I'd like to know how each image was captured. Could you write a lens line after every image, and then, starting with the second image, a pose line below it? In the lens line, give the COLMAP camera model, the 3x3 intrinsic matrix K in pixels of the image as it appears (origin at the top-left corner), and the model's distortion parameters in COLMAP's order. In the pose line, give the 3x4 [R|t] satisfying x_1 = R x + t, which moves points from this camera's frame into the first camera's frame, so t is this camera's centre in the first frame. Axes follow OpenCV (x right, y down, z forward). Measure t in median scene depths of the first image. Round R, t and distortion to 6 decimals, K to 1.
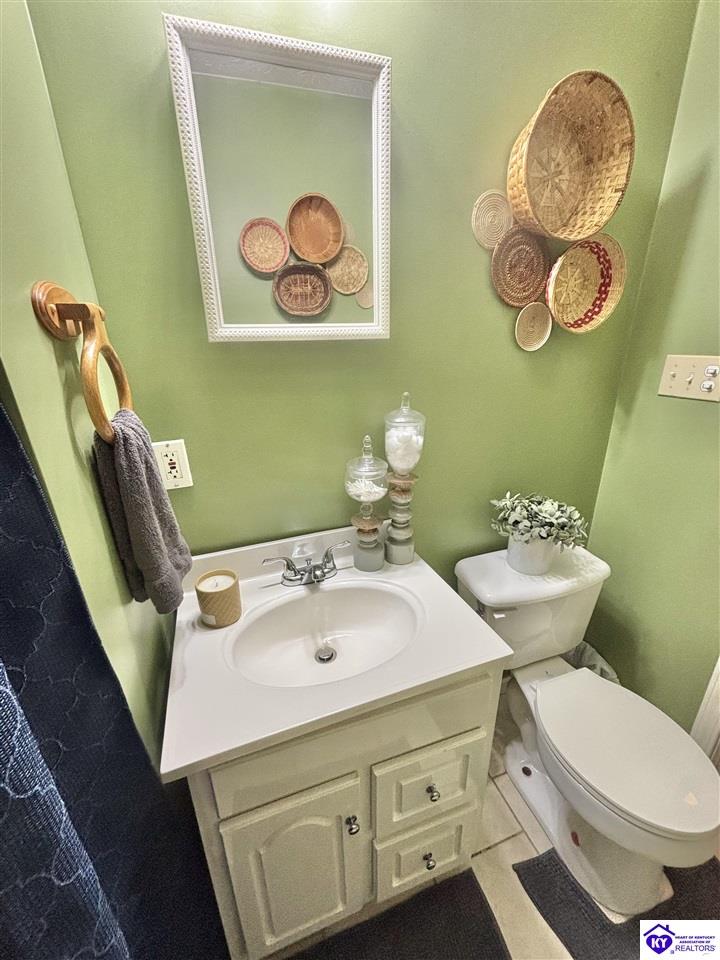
lens RADIAL K [[385.8, 0, 358.0], [0, 385.8, 480.9], [0, 0, 1]] dist [0.000028, 0.000352]
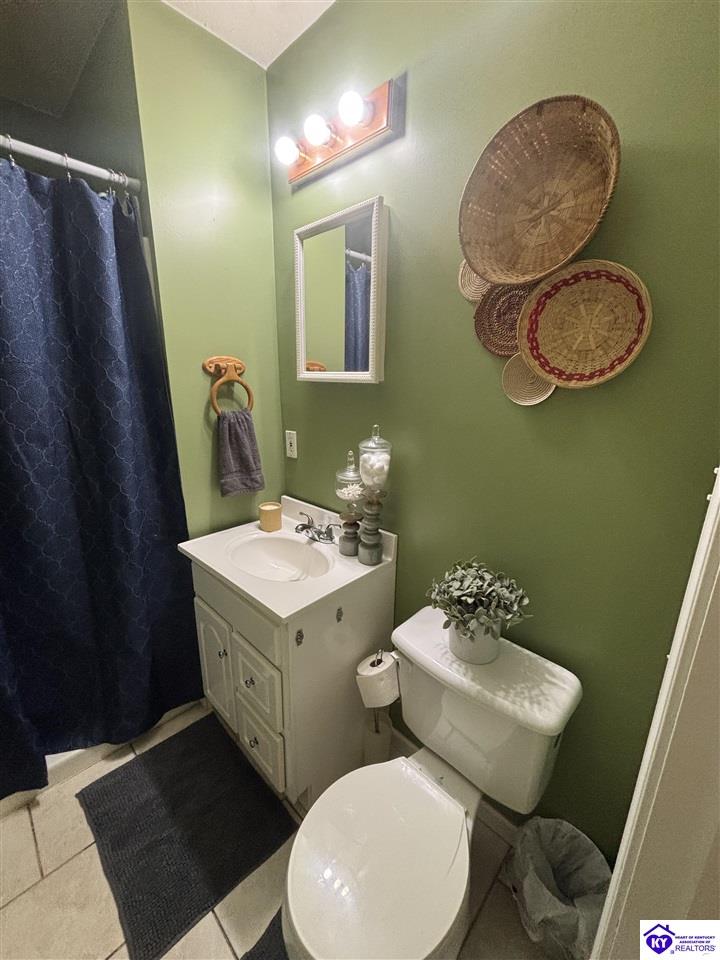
lens RADIAL K [[385.8, 0, 358.5], [0, 385.8, 478.6], [0, 0, 1]] dist [0.000028, 0.000352]
pose [[0.448342, 0.255984, -0.856424, 1.214894], [-0.328496, 0.938256, 0.108475, -0.180422], [0.831312, 0.232698, 0.504749, 0.351572]]
